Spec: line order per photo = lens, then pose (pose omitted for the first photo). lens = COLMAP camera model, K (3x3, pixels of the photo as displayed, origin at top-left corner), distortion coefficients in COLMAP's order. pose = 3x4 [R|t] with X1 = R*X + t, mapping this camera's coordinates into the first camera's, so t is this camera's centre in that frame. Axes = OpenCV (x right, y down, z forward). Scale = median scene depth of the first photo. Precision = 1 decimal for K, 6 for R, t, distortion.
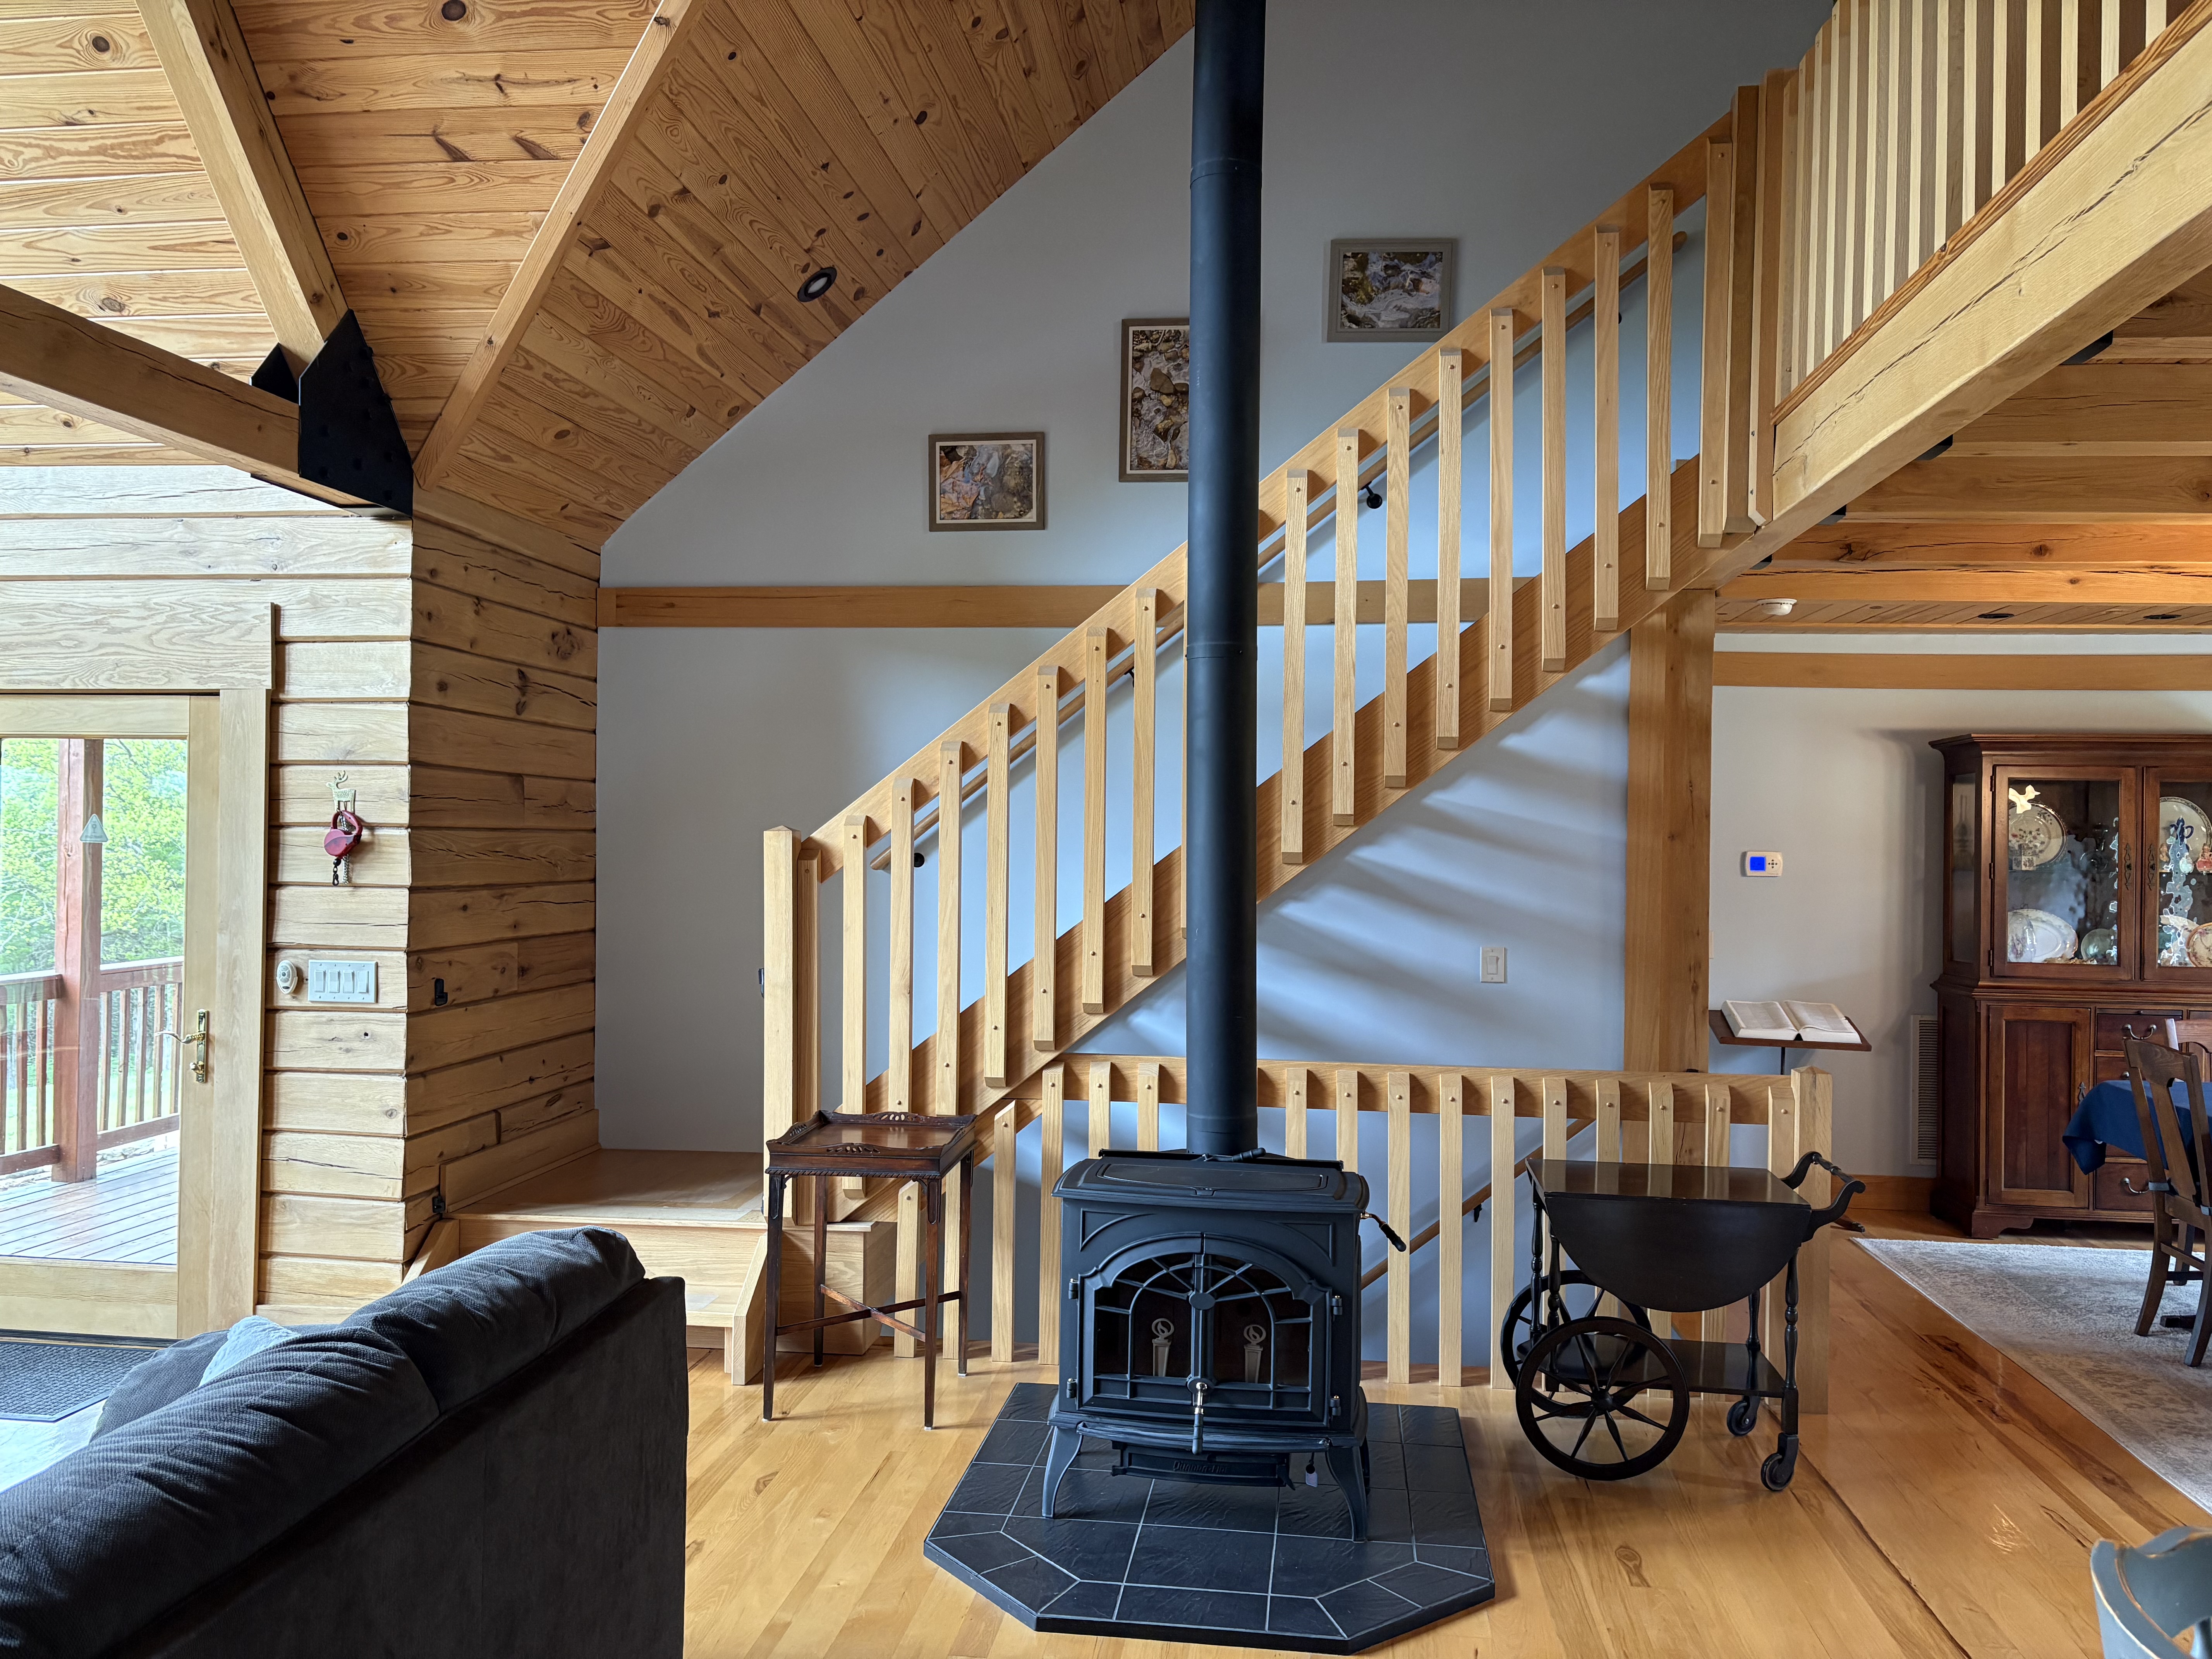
lens RADIAL K [[1673.0, 0, 1122.9], [0, 1673.0, 839.2], [0, 0, 1]] dist [0.048195, -0.054885]
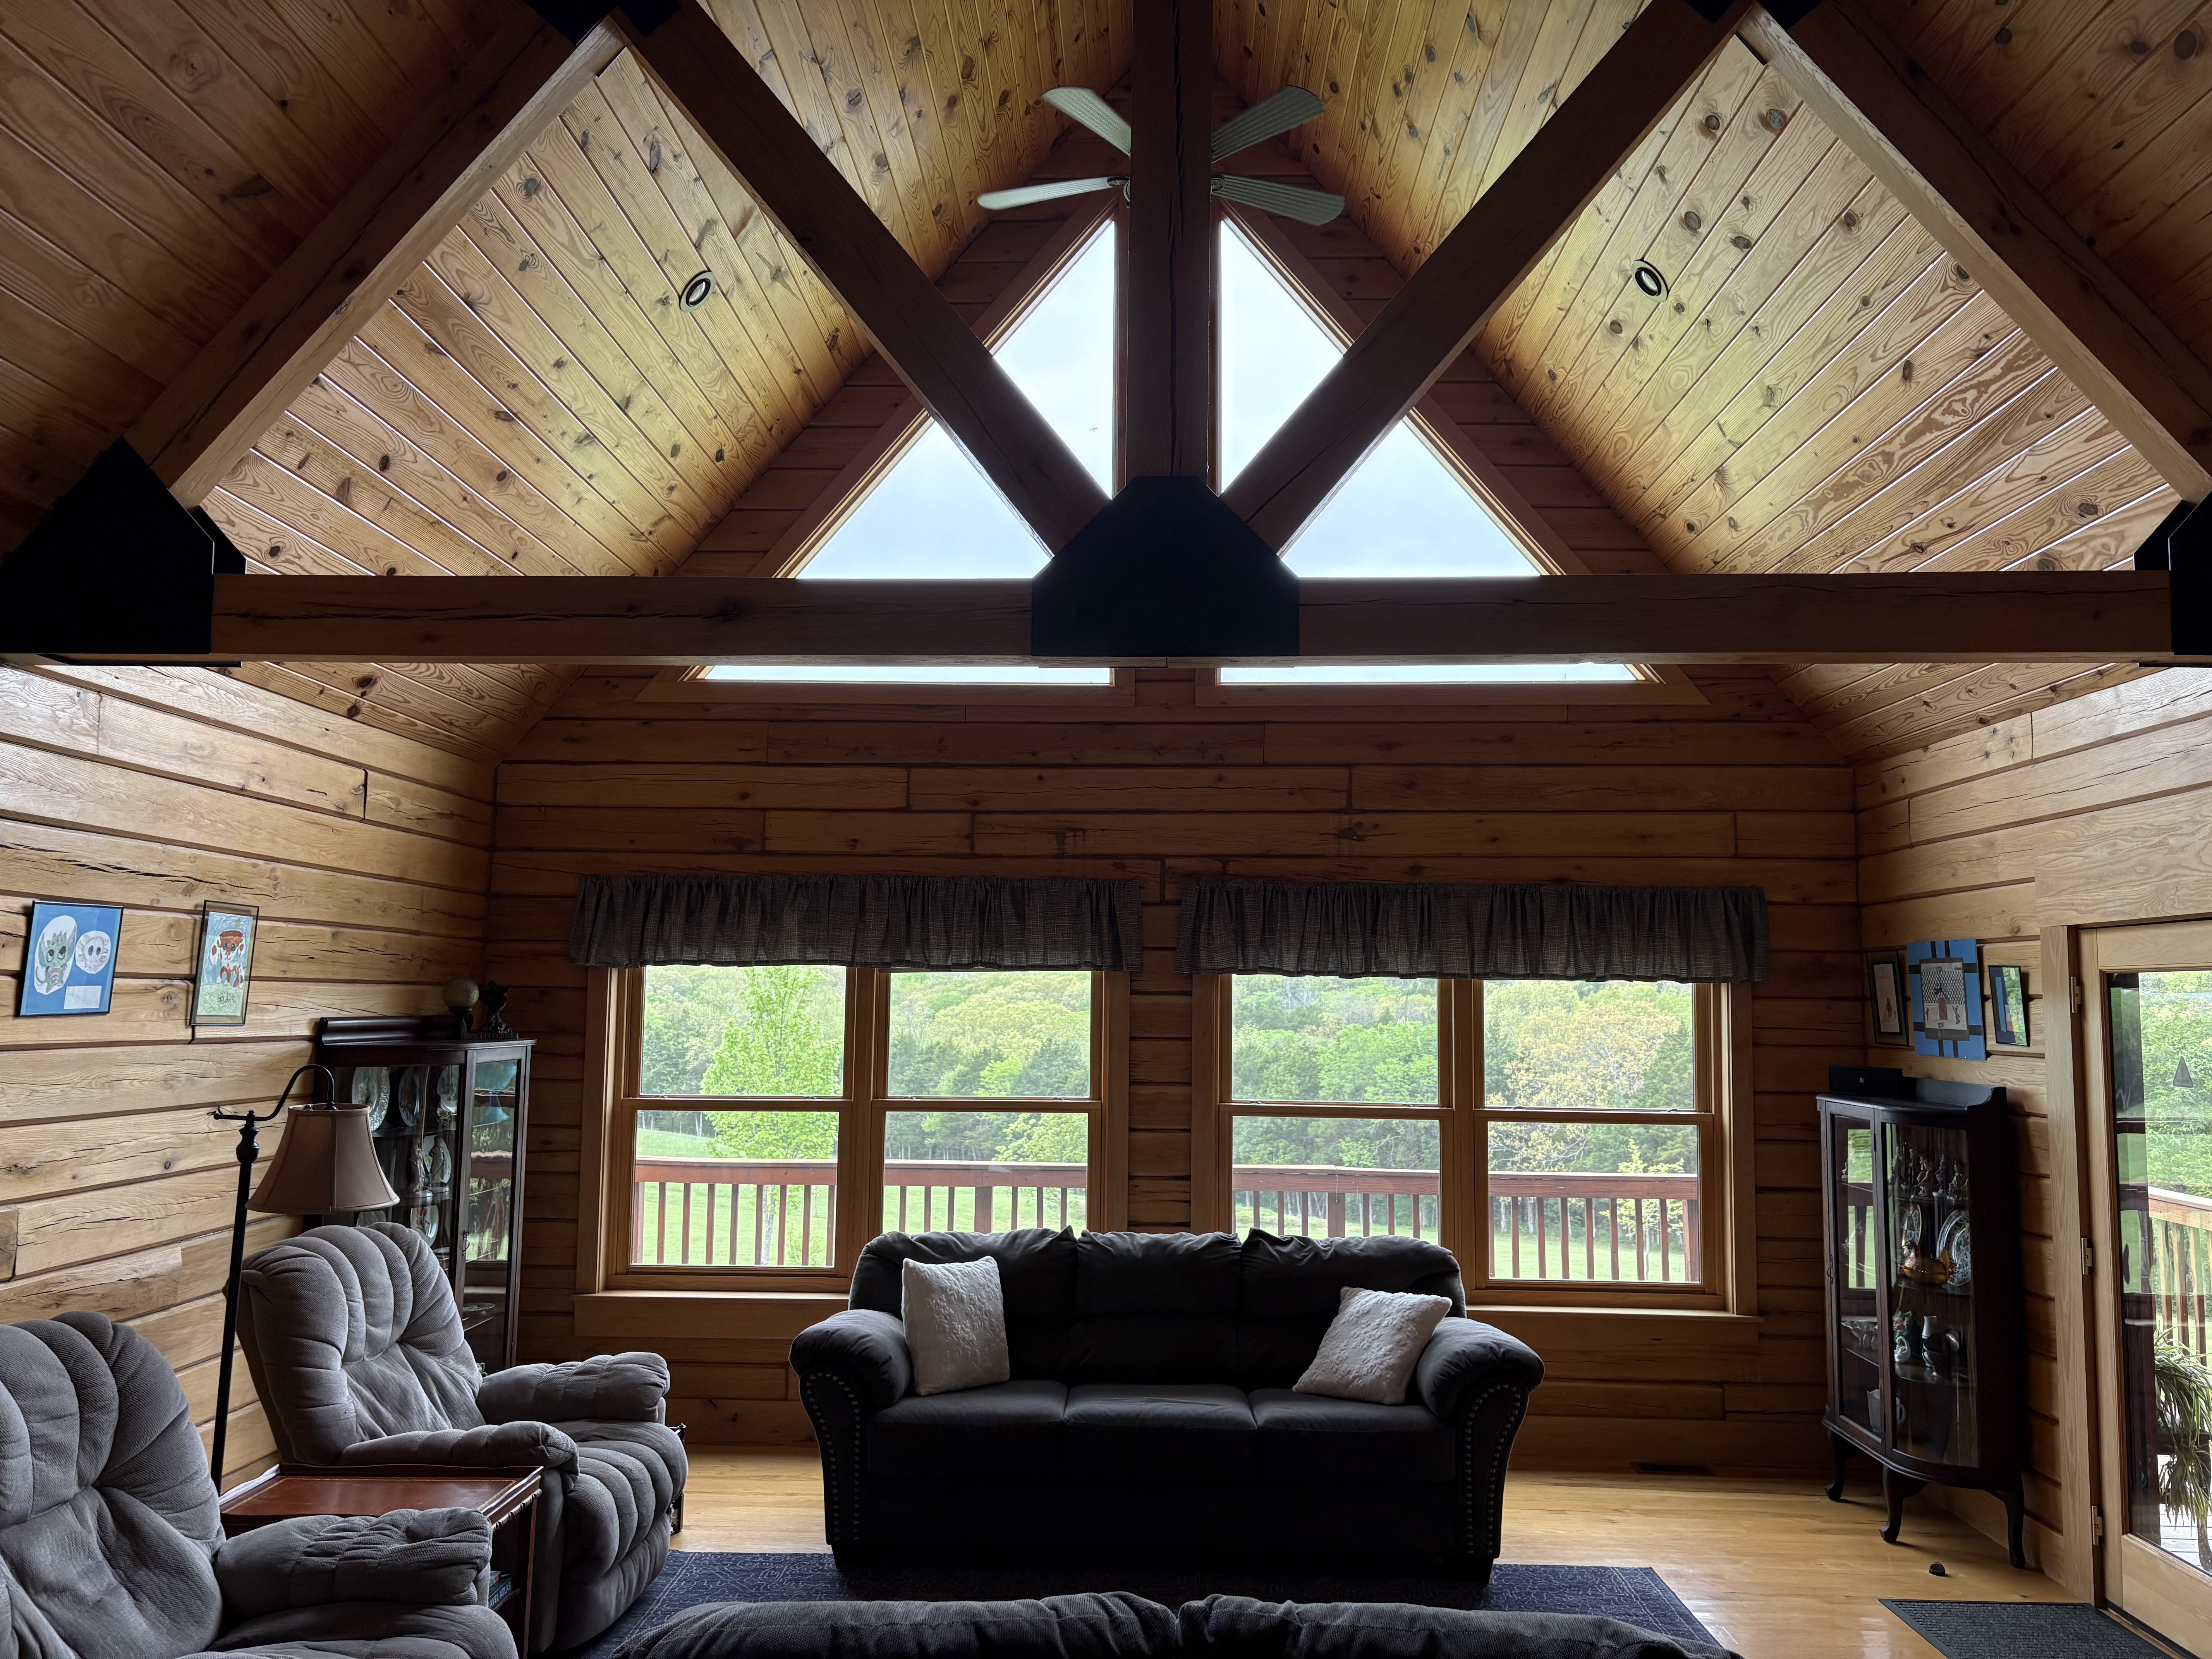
lens RADIAL K [[1673.0, 0, 1106.4], [0, 1673.0, 833.2], [0, 0, 1]] dist [0.048195, -0.054885]
pose [[0.085018, -0.111394, -0.990133, 0.249329], [-0.012318, 0.993537, -0.112835, -0.024701], [0.996303, 0.021789, 0.083097, 0.367535]]
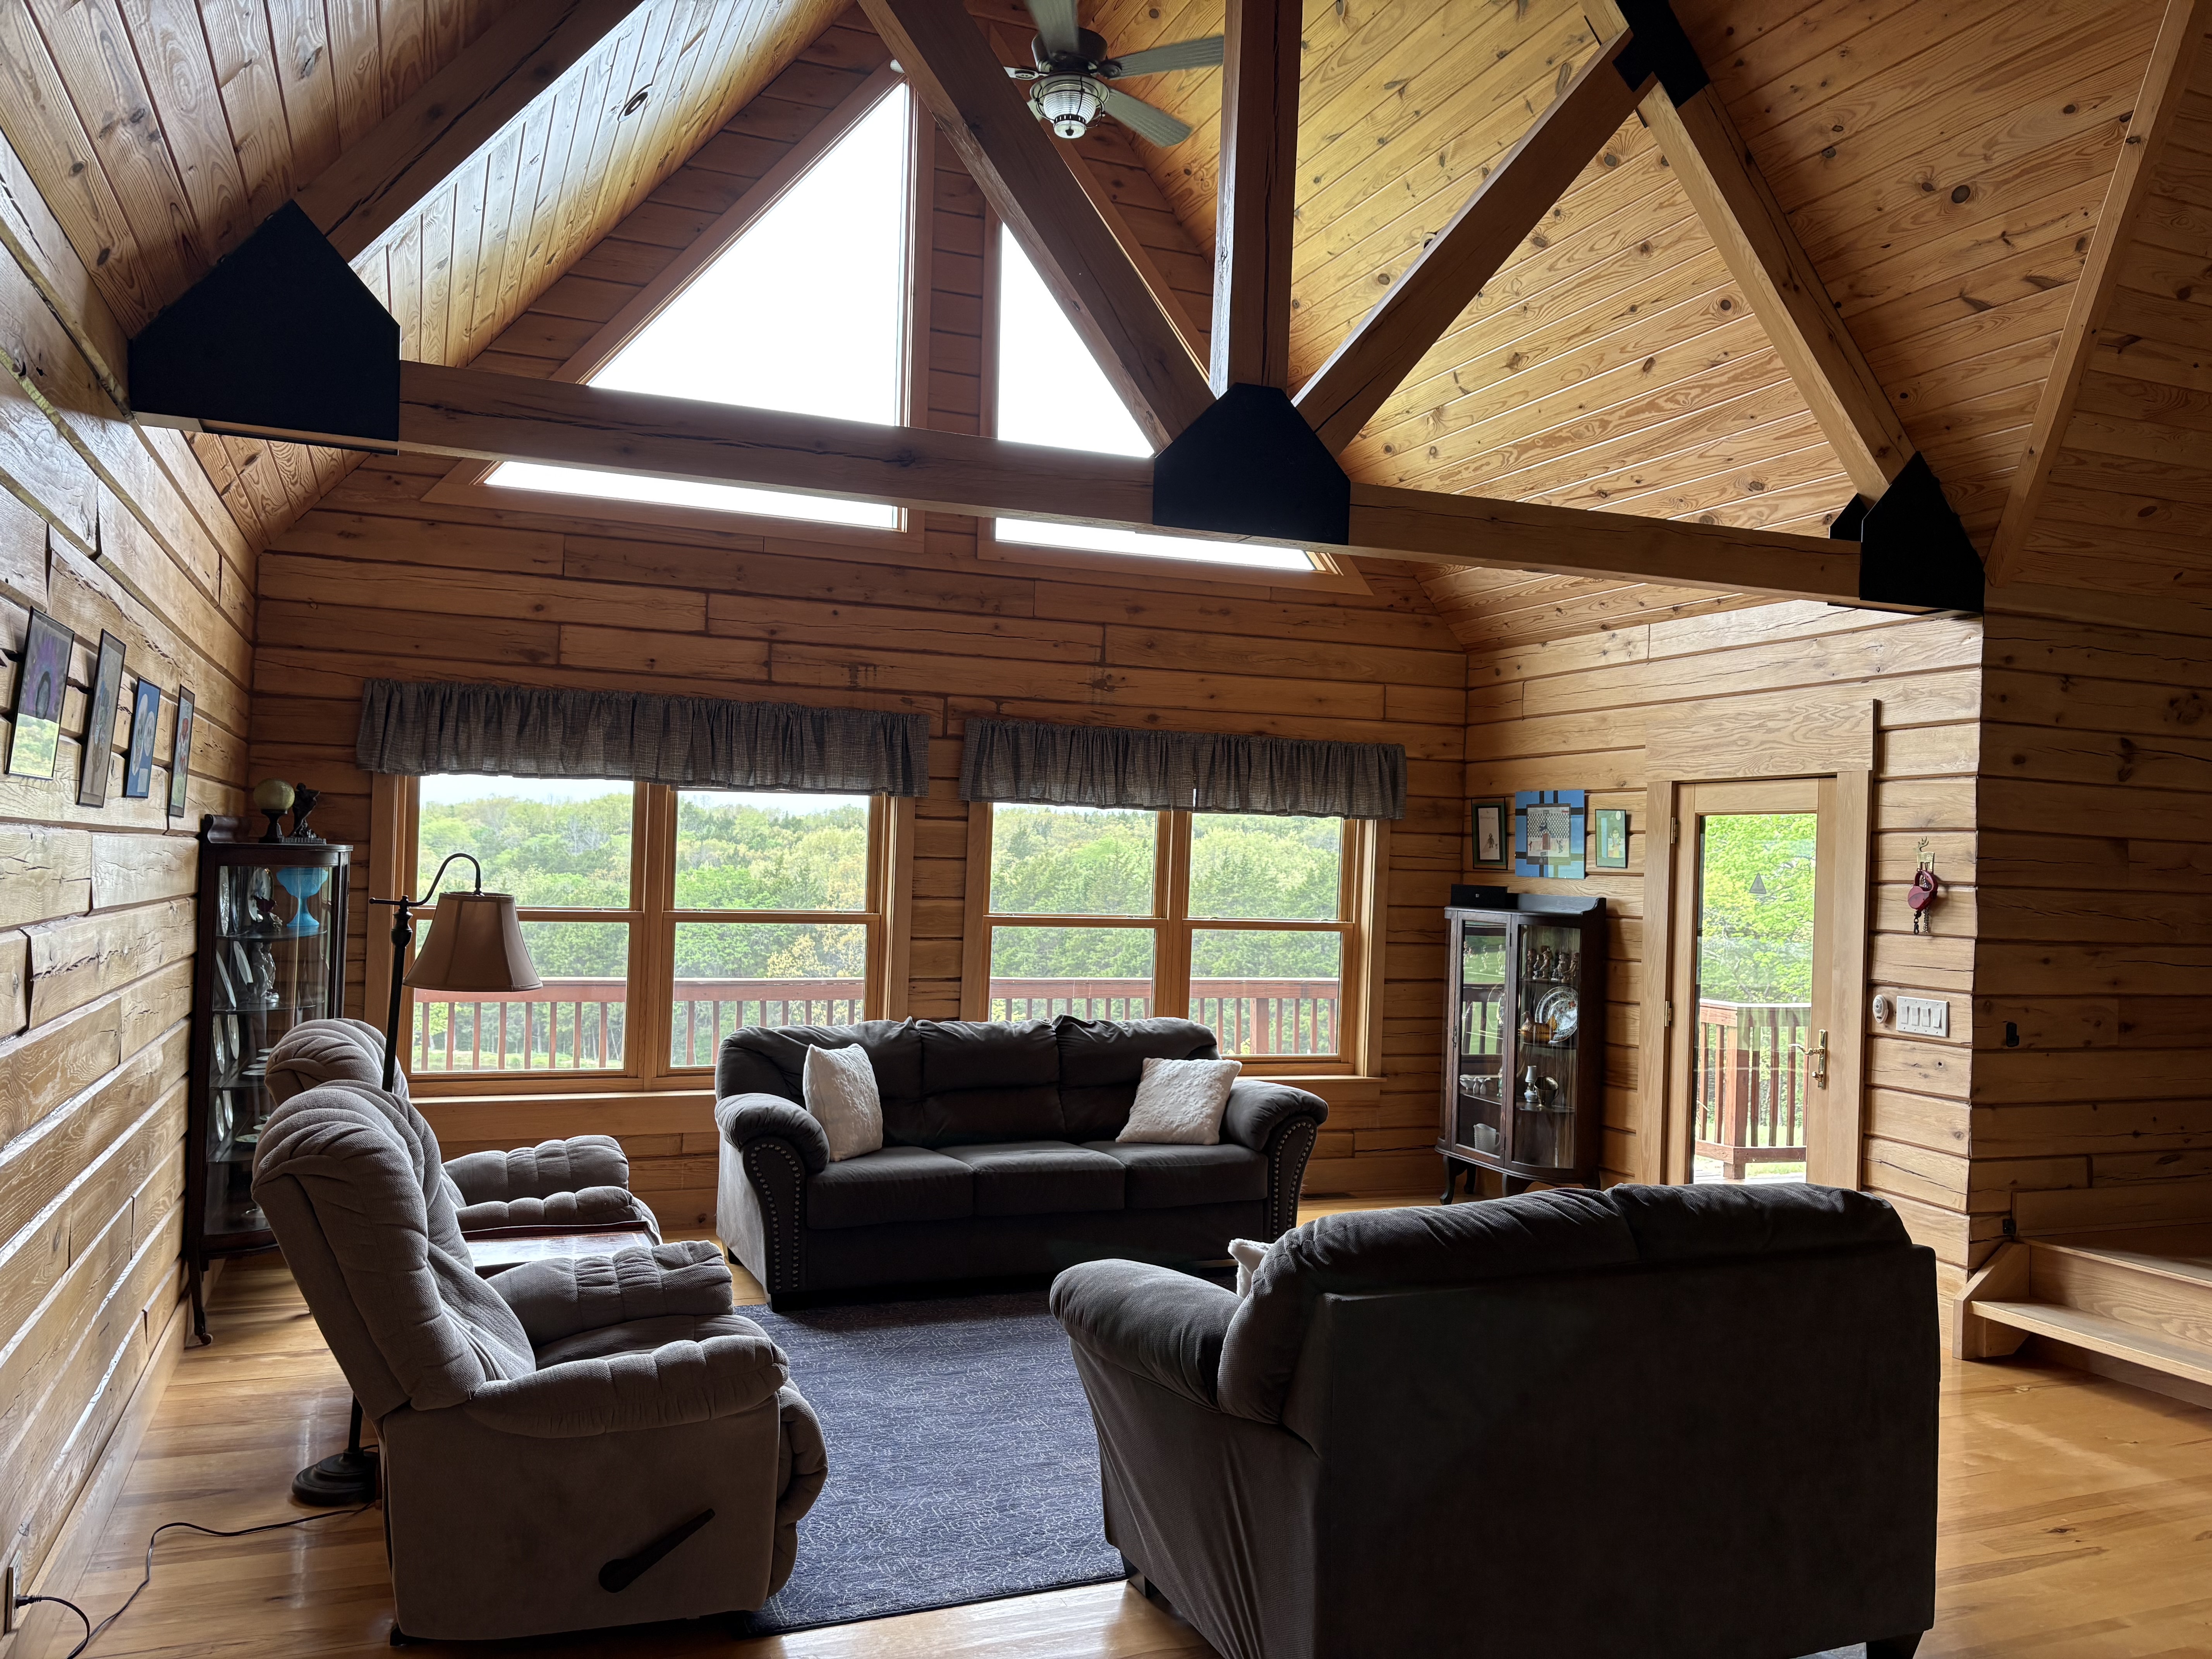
lens RADIAL K [[1673.0, 0, 1098.3], [0, 1673.0, 843.5], [0, 0, 1]] dist [0.048195, -0.054885]
pose [[0.482709, -0.008692, -0.875738, 0.288106], [-0.025154, 0.999401, -0.023785, 0.006586], [0.875419, 0.033510, 0.482201, -0.070274]]
